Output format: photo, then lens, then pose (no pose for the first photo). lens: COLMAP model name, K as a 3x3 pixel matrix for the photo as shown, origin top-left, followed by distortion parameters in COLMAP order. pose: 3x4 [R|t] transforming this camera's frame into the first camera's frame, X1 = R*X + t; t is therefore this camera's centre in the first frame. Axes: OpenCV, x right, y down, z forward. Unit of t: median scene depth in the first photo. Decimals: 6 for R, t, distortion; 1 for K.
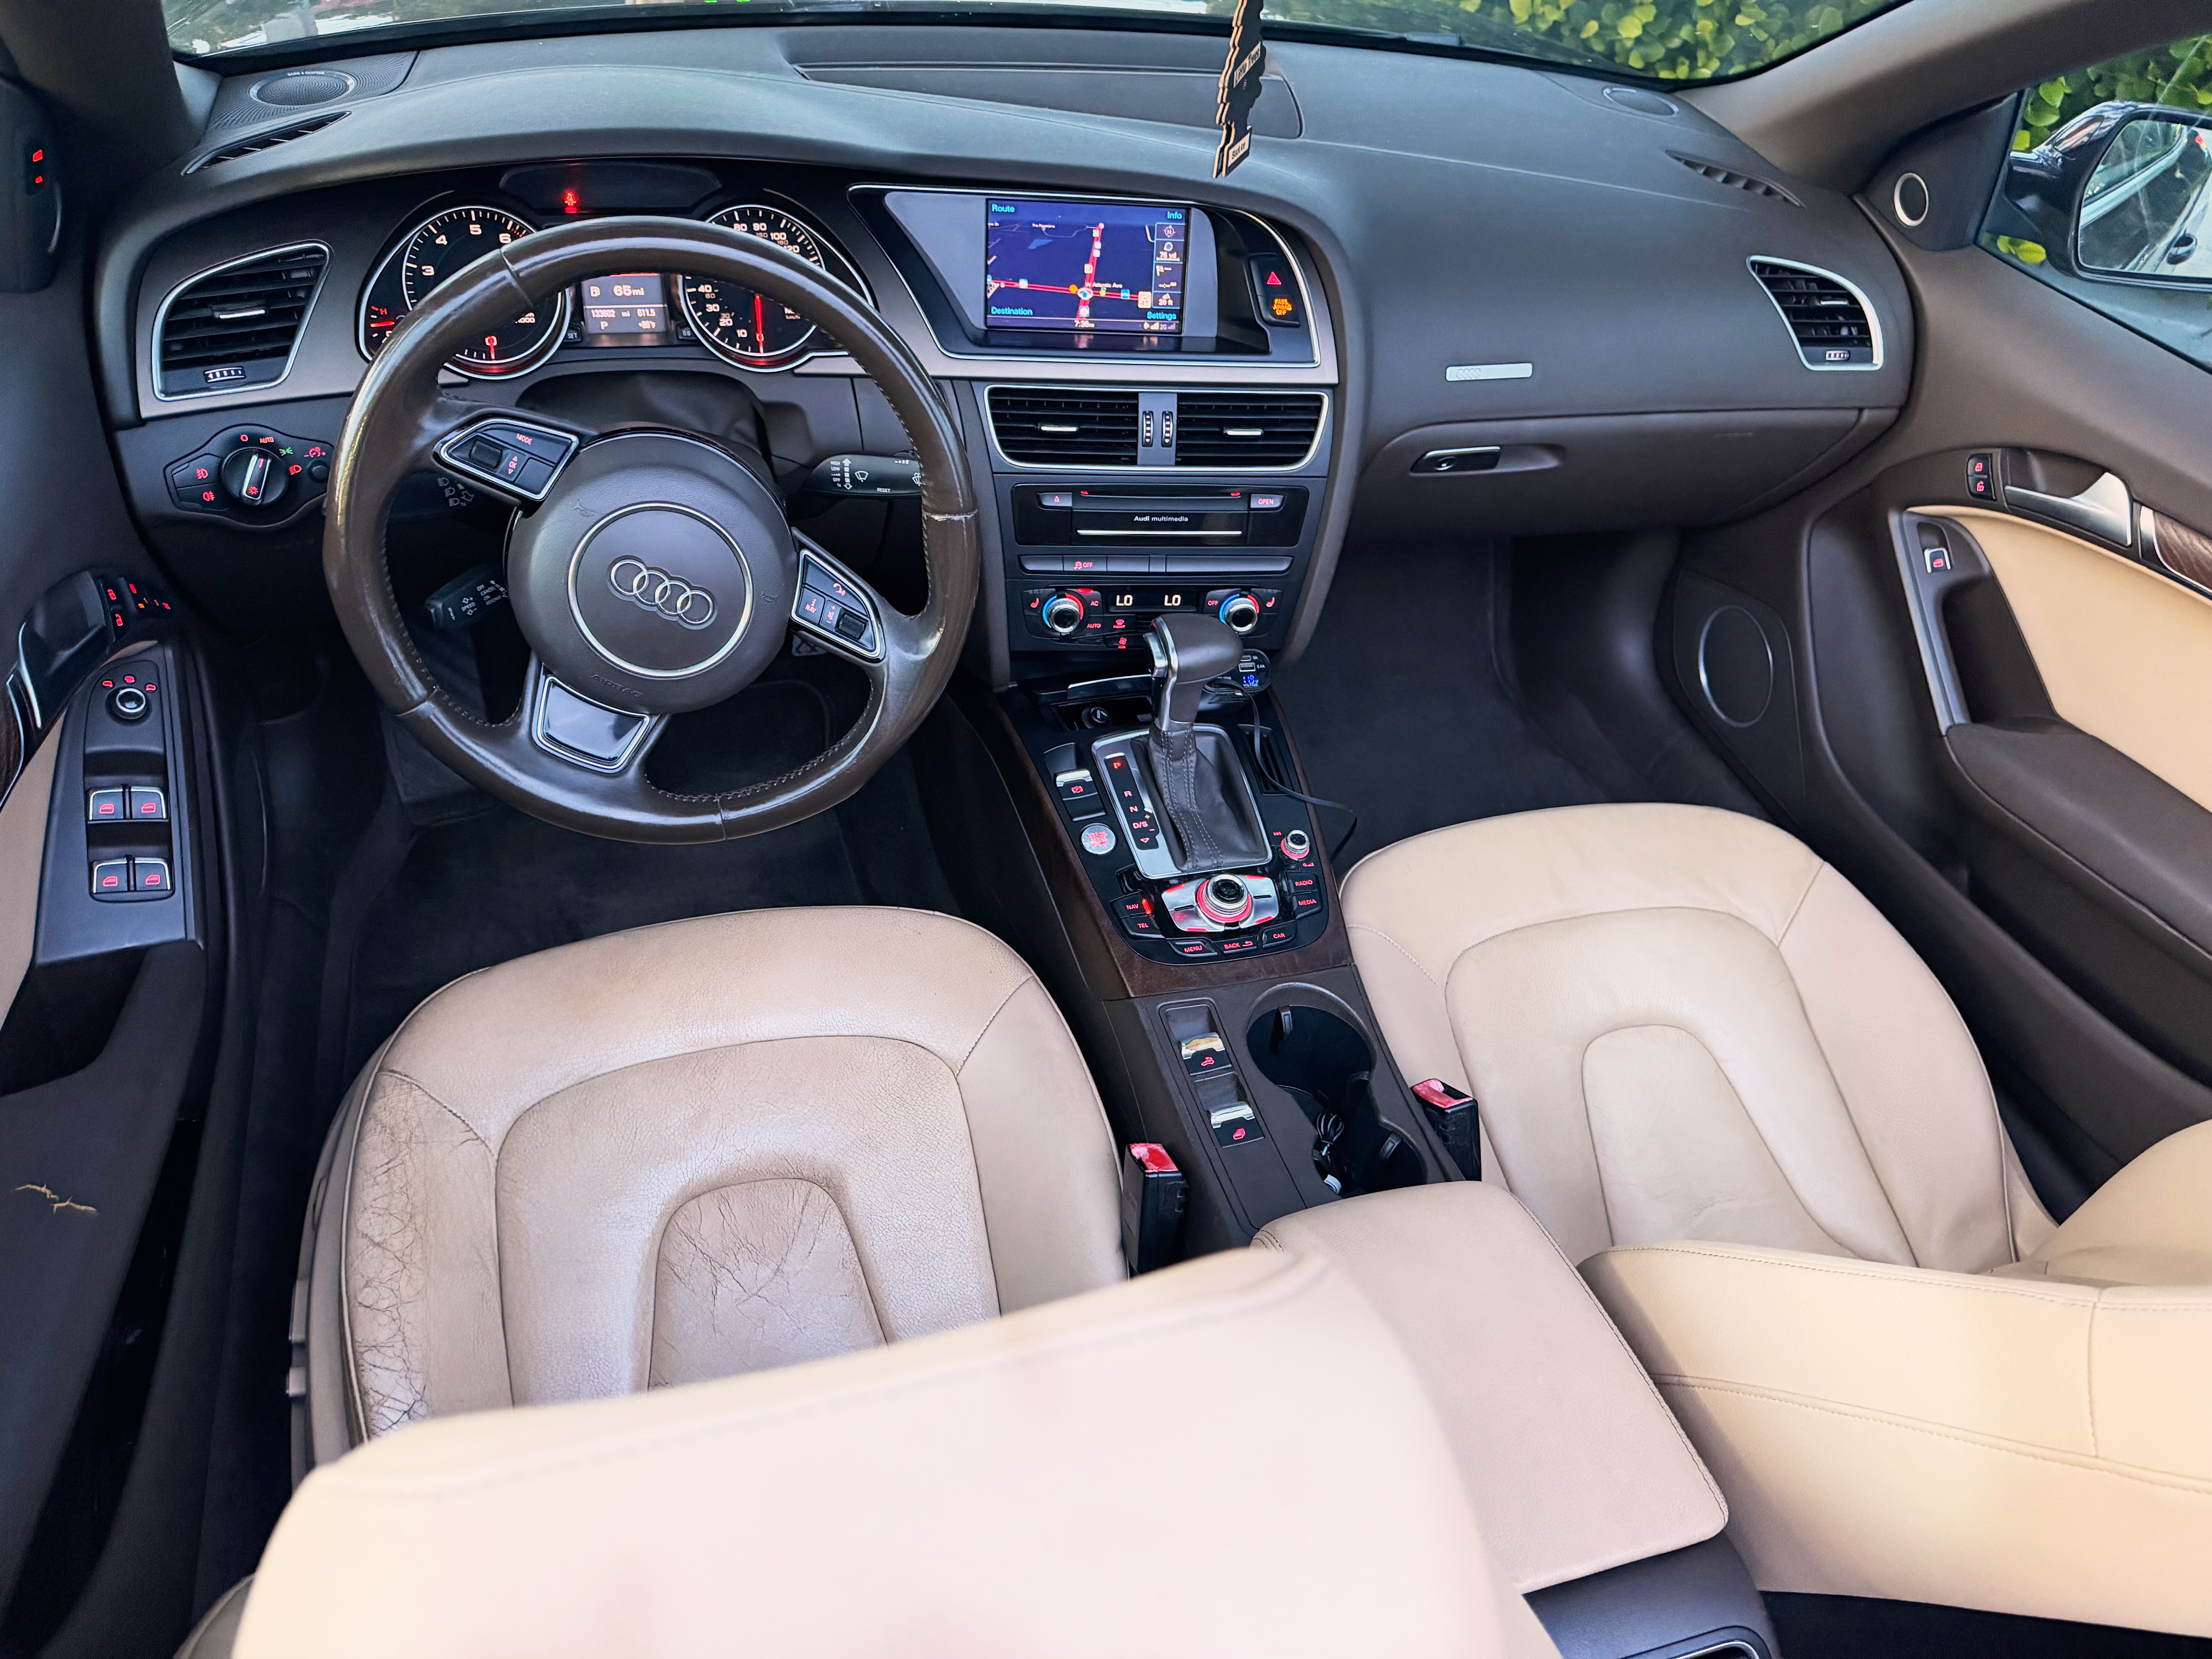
lens RADIAL K [[1580.7, 0, 1100.2], [0, 1580.7, 845.6], [0, 0, 1]] dist [0.002247, -0.001811]
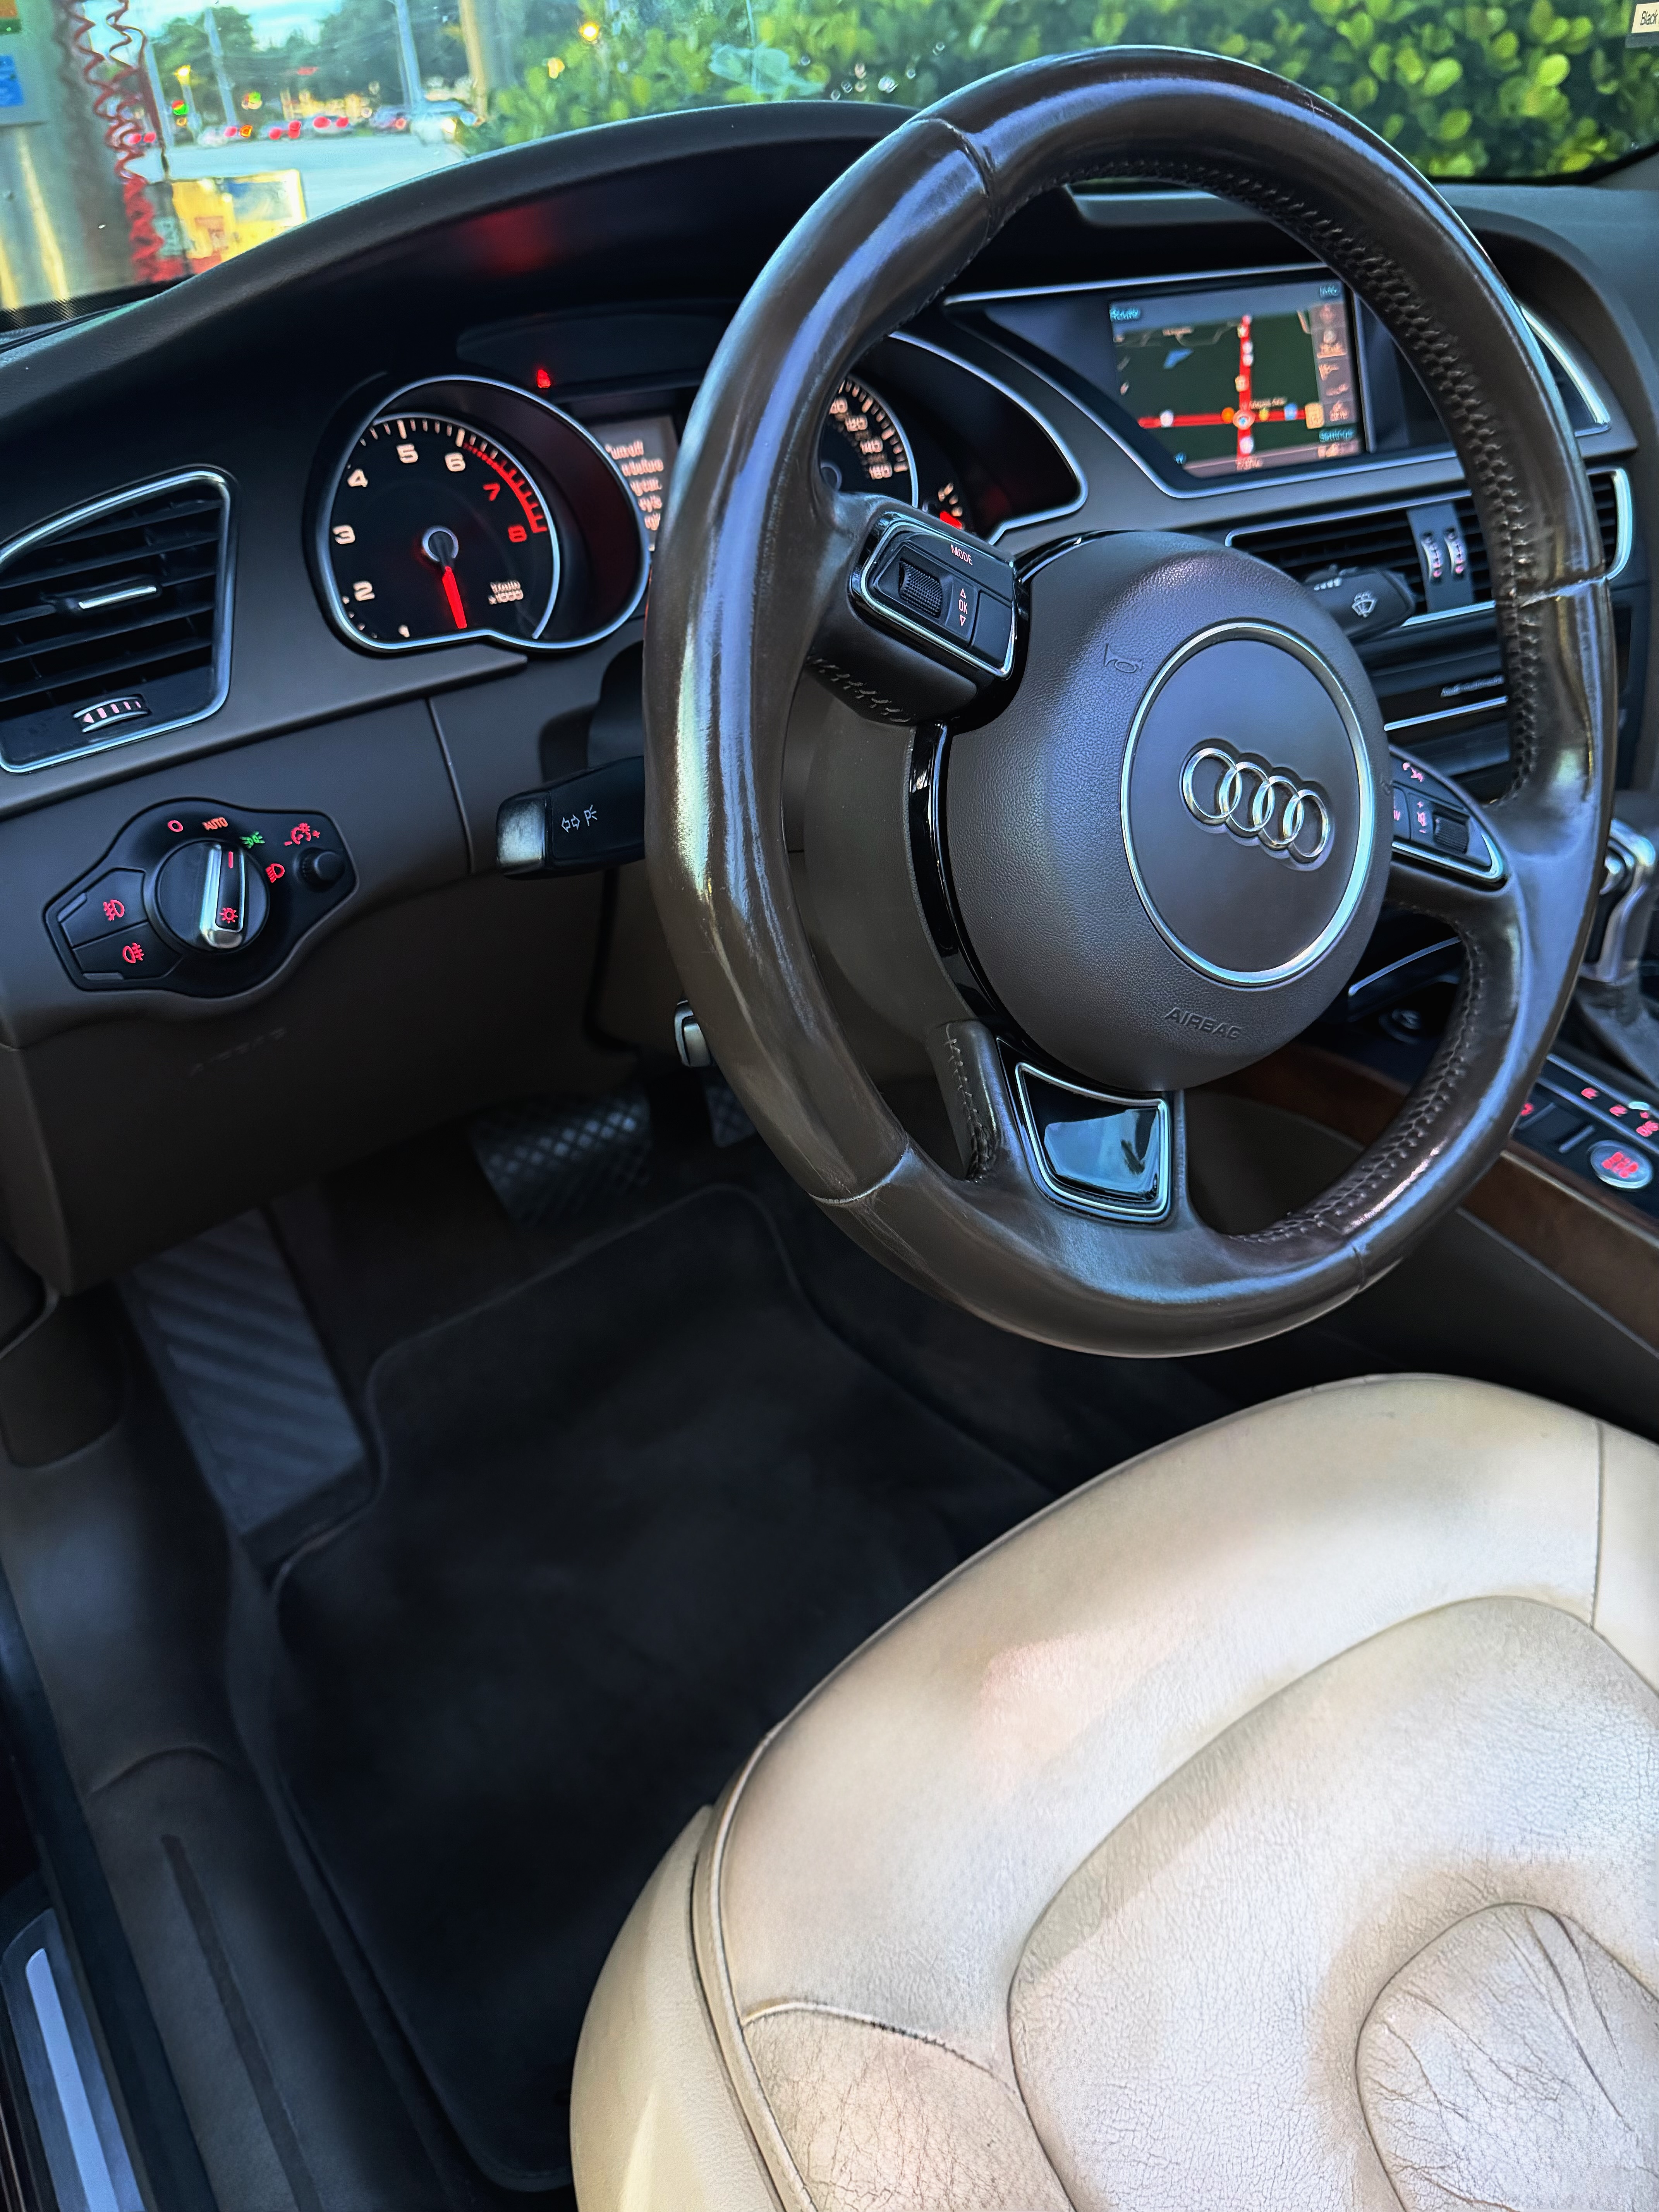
lens RADIAL K [[1580.7, 0, 834.3], [0, 1580.7, 1087.3], [0, 0, 1]] dist [0.002247, -0.001811]
pose [[0.934258, -0.283584, 0.216198, -0.416289], [0.317192, 0.937905, -0.140444, -0.038915], [-0.162946, 0.199787, 0.966196, 0.436122]]
